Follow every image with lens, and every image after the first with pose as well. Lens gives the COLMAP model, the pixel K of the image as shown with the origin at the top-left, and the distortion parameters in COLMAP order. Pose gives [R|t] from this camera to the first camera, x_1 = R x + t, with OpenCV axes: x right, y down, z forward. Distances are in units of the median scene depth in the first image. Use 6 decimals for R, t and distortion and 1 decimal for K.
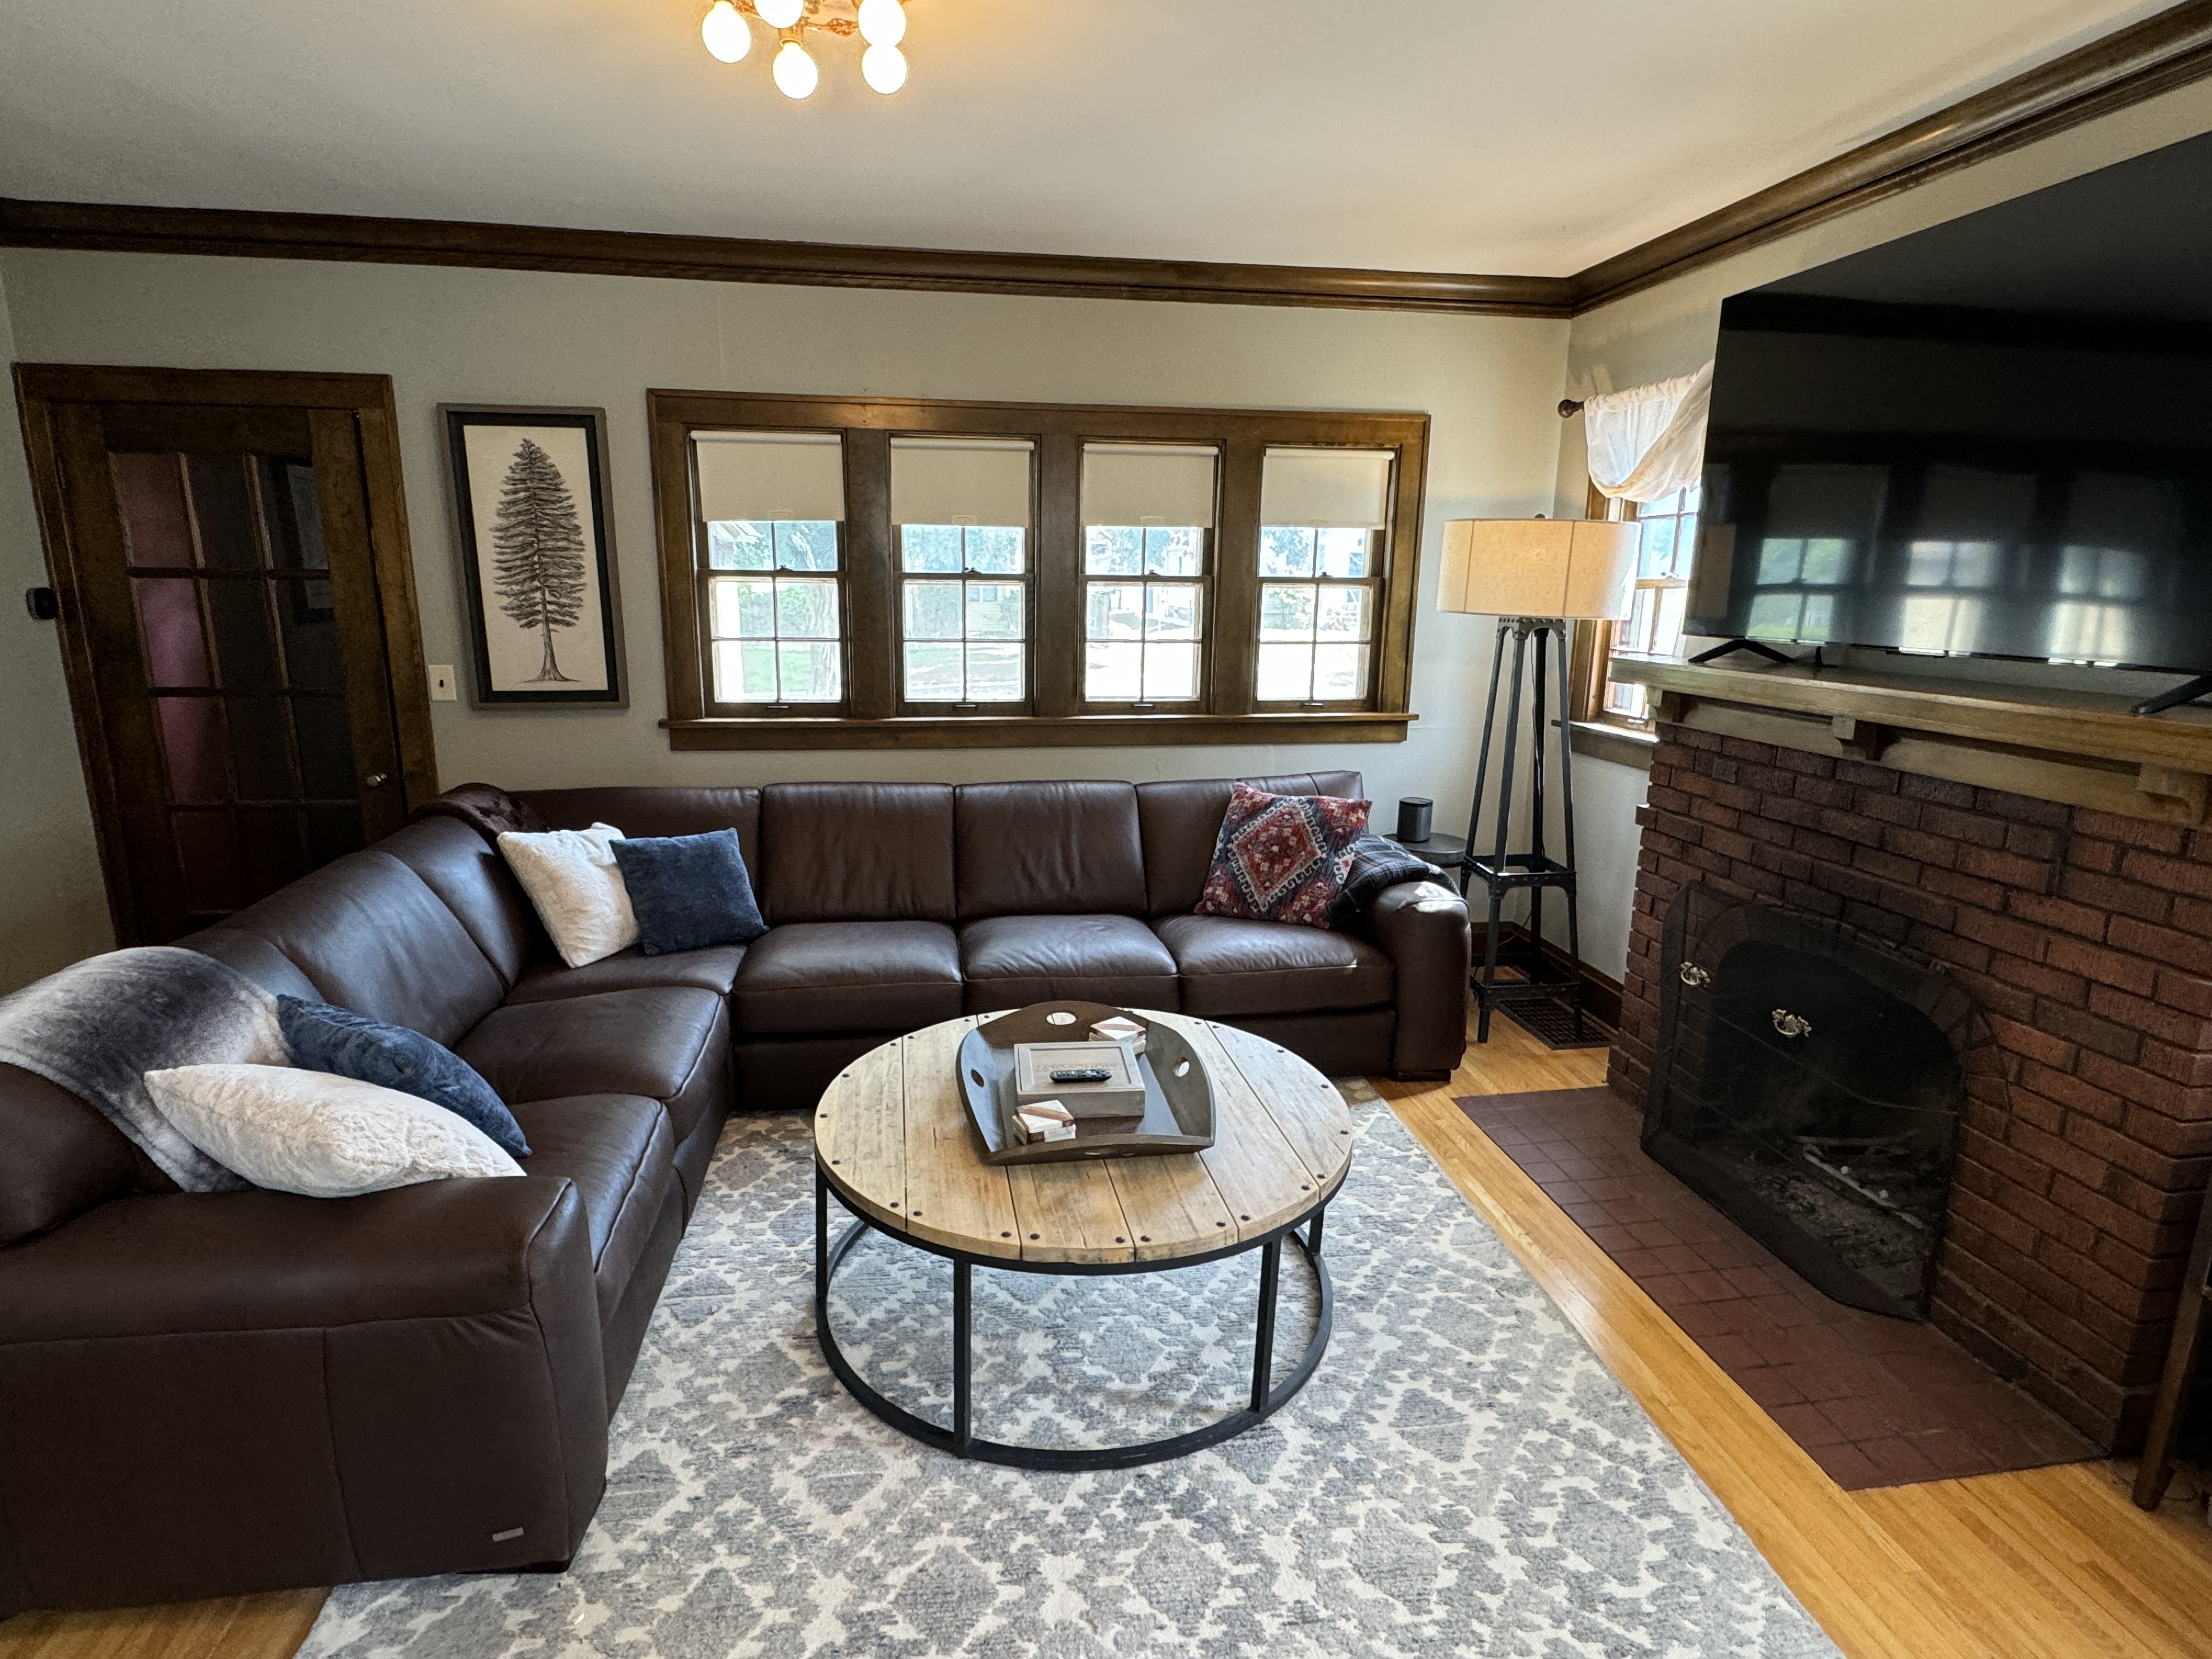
lens RADIAL K [[1151.5, 0, 1102.3], [0, 1151.5, 826.7], [0, 0, 1]] dist [-0.003859, 0.010024]
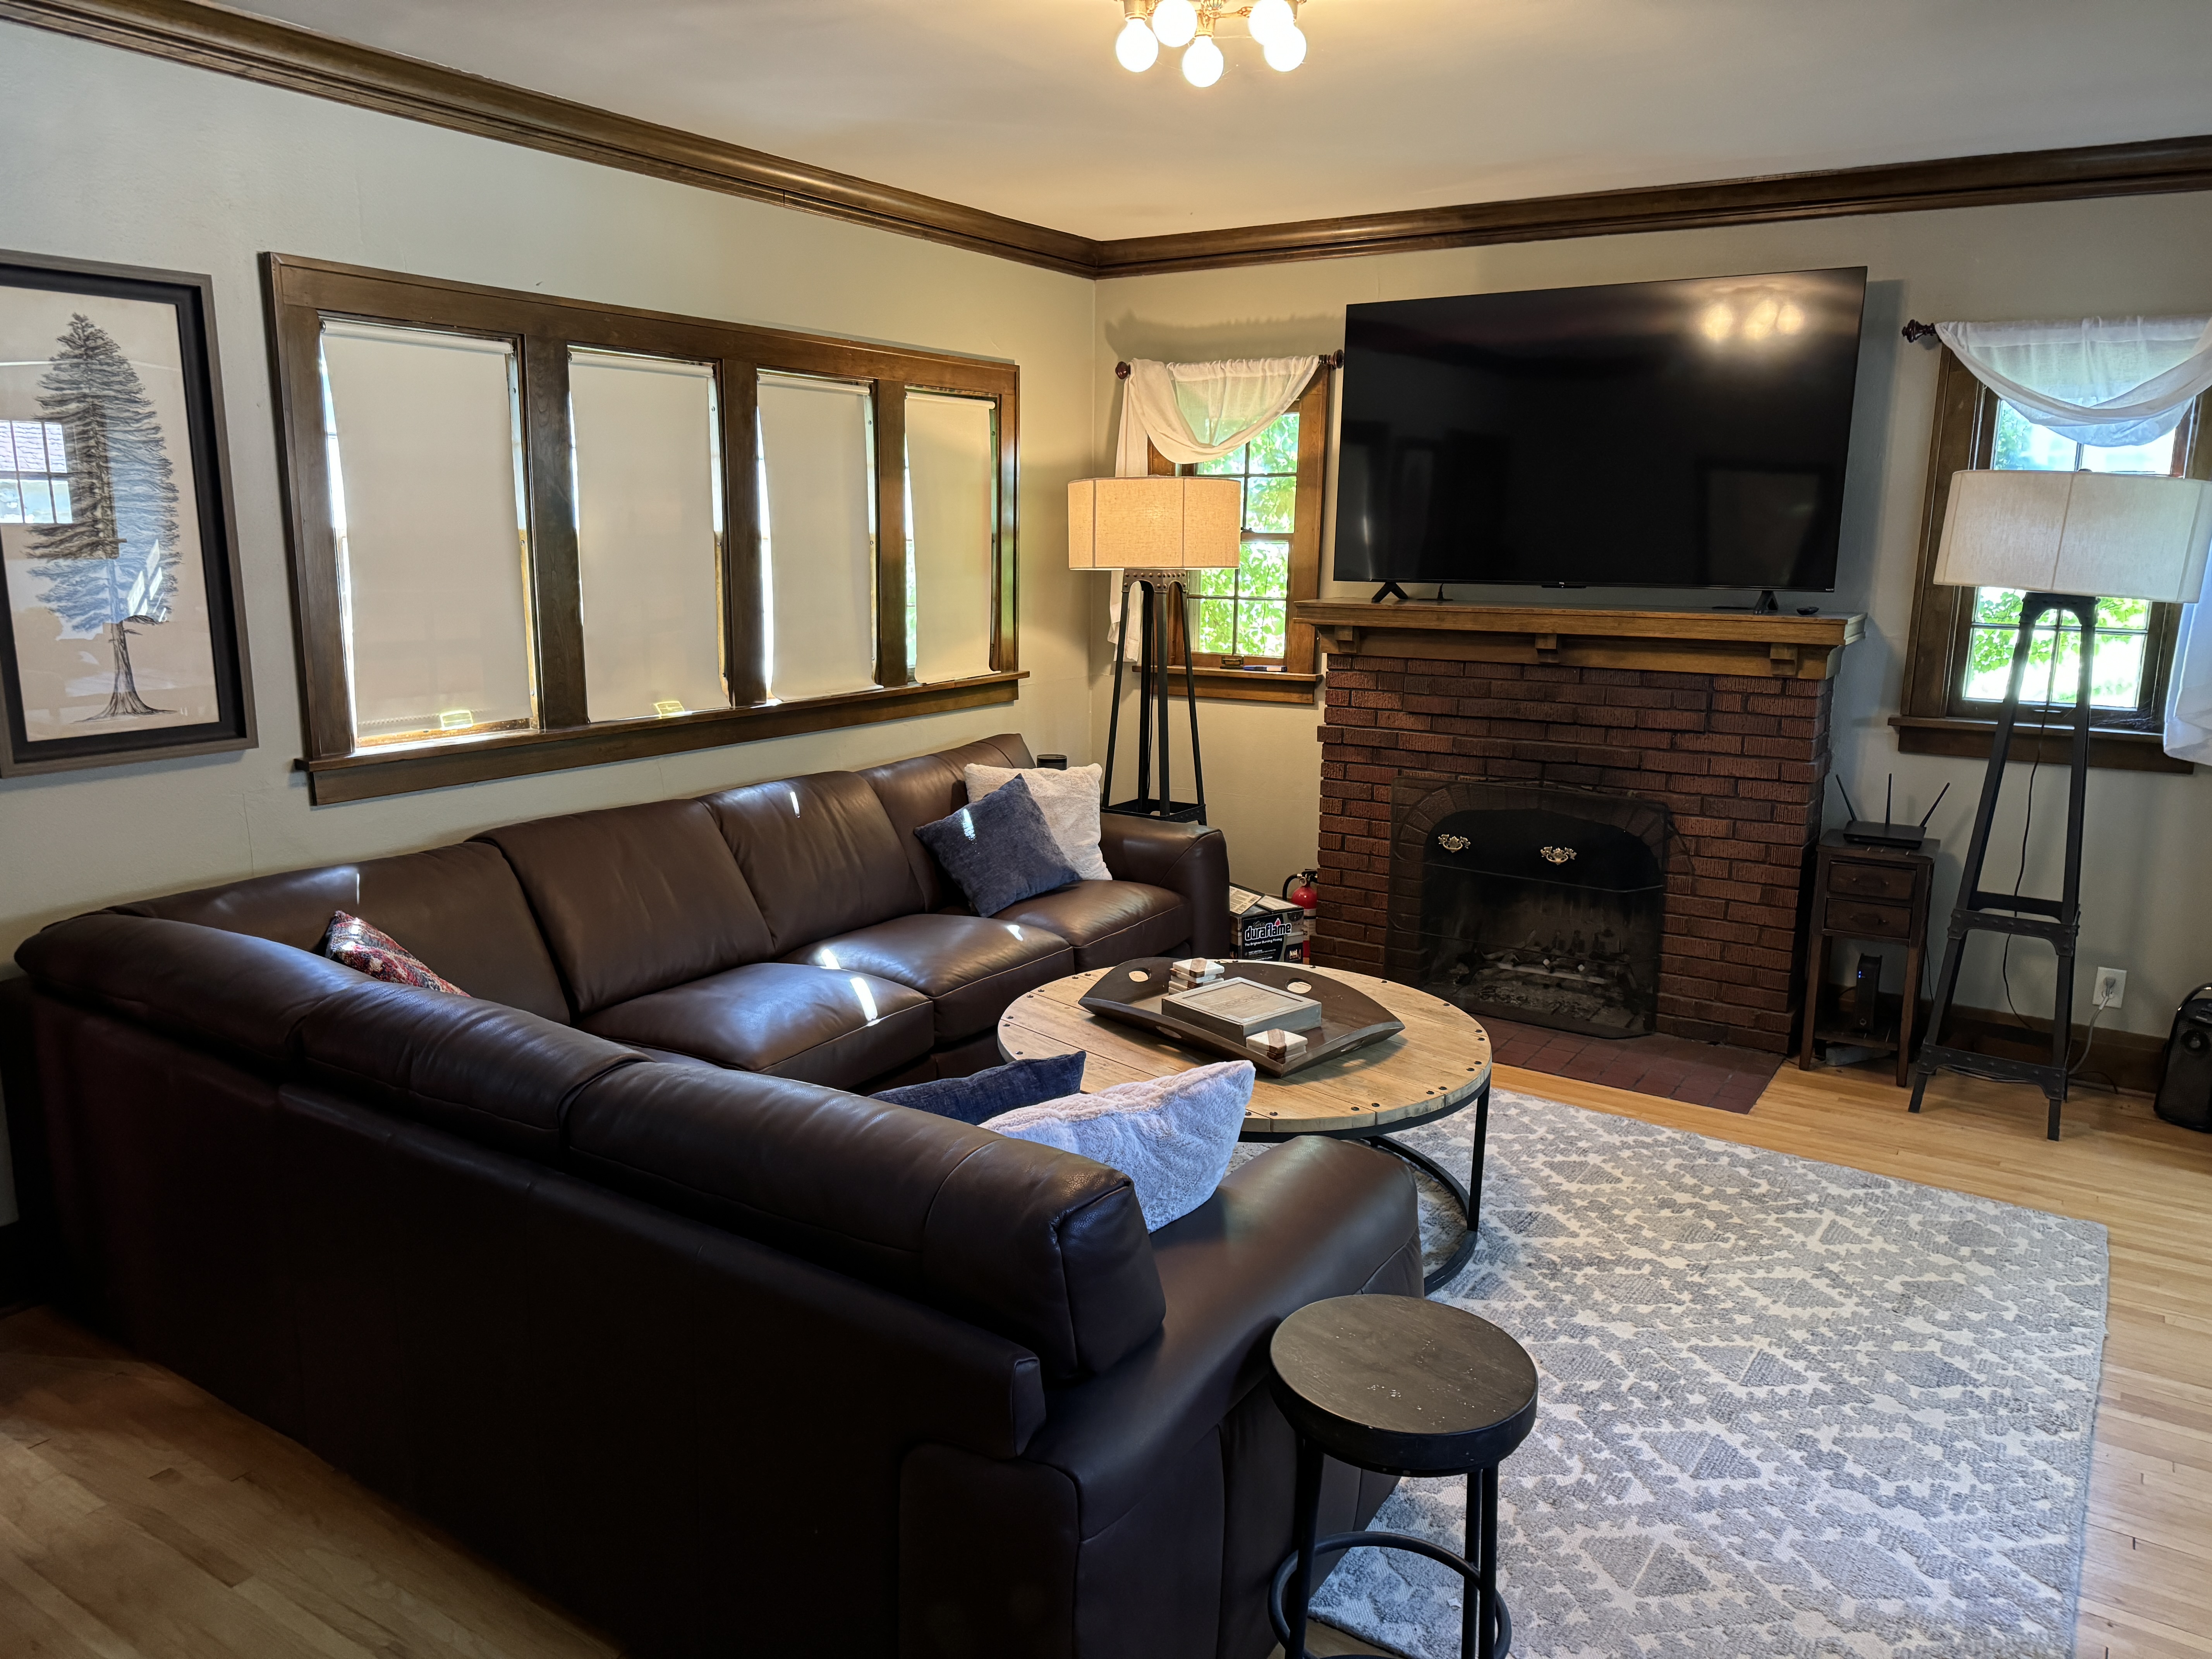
lens RADIAL K [[1527.4, 0, 1106.0], [0, 1527.4, 829.5], [0, 0, 1]] dist [0.113457, -0.195033]
pose [[0.670193, -0.149898, 0.726892, -0.798968], [0.155589, 0.986005, 0.059879, -0.039507], [-0.725696, 0.072966, 0.684136, 0.087819]]
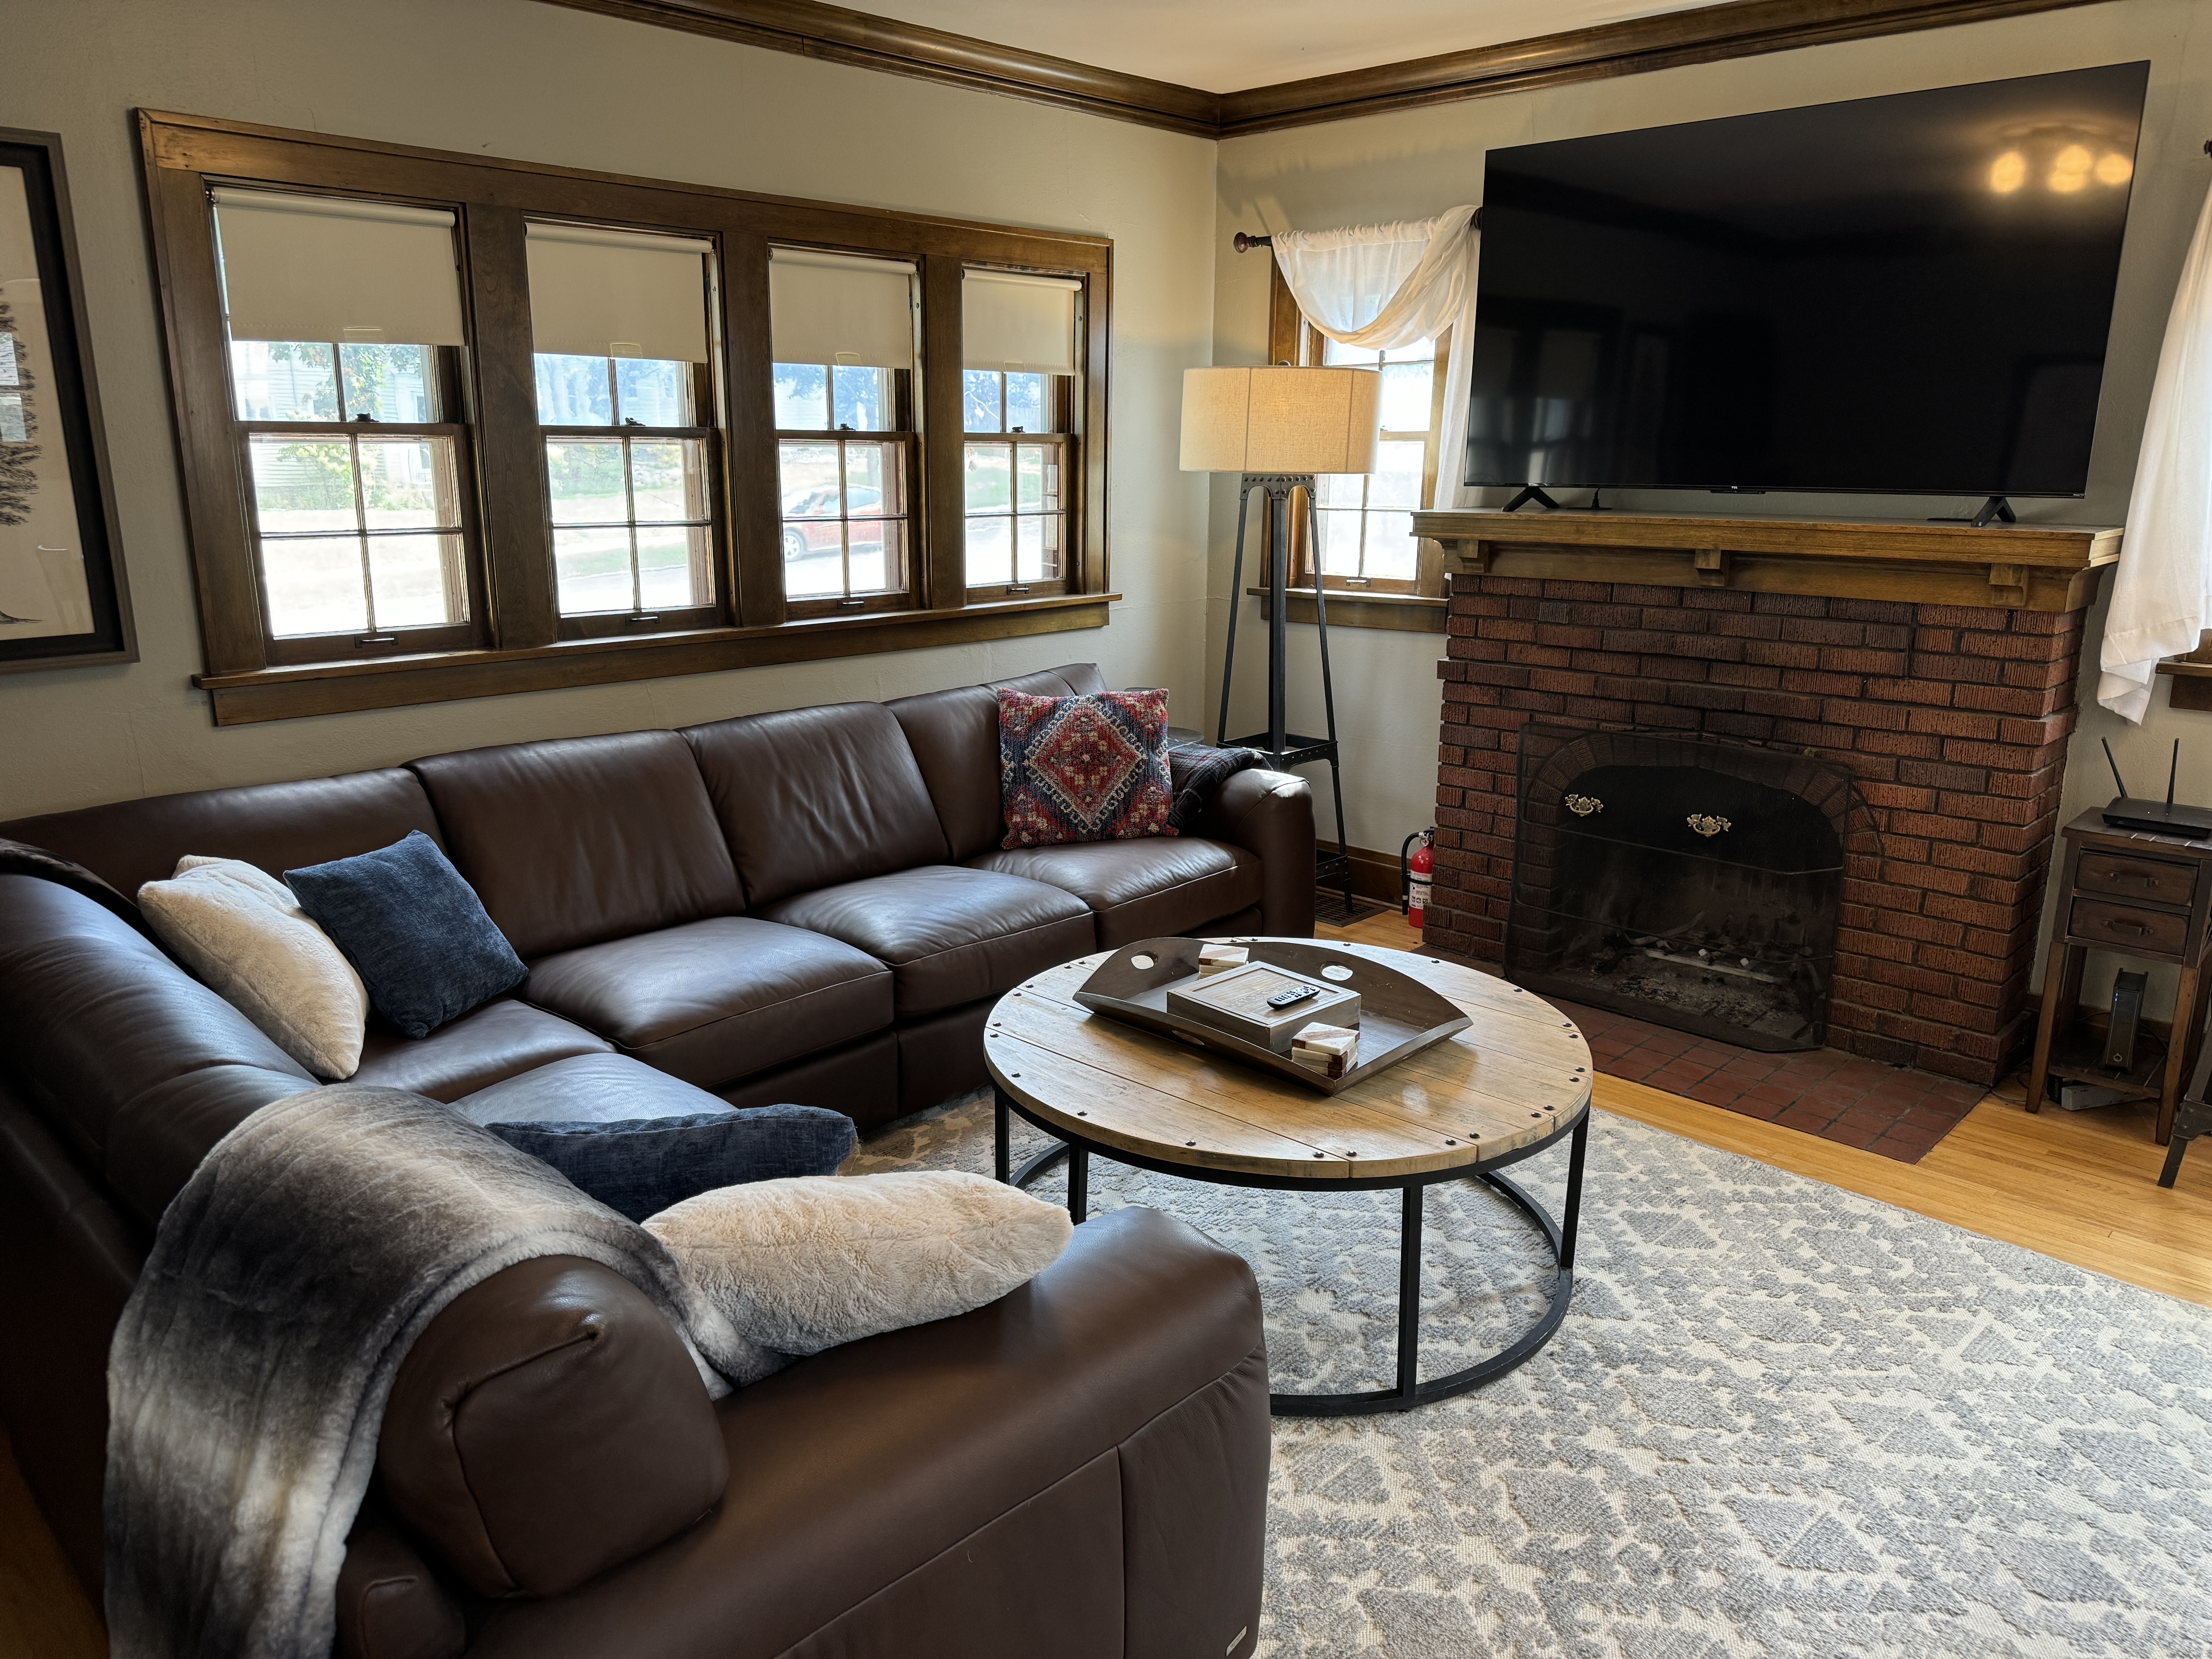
lens RADIAL K [[1544.9, 0, 1113.7], [0, 1544.9, 824.1], [0, 0, 1]] dist [0.070539, -0.084997]
pose [[0.794172, -0.152874, 0.588151, -0.546818], [0.134119, 0.988068, 0.075723, -0.016611], [-0.592709, 0.018745, 0.805199, 0.082460]]
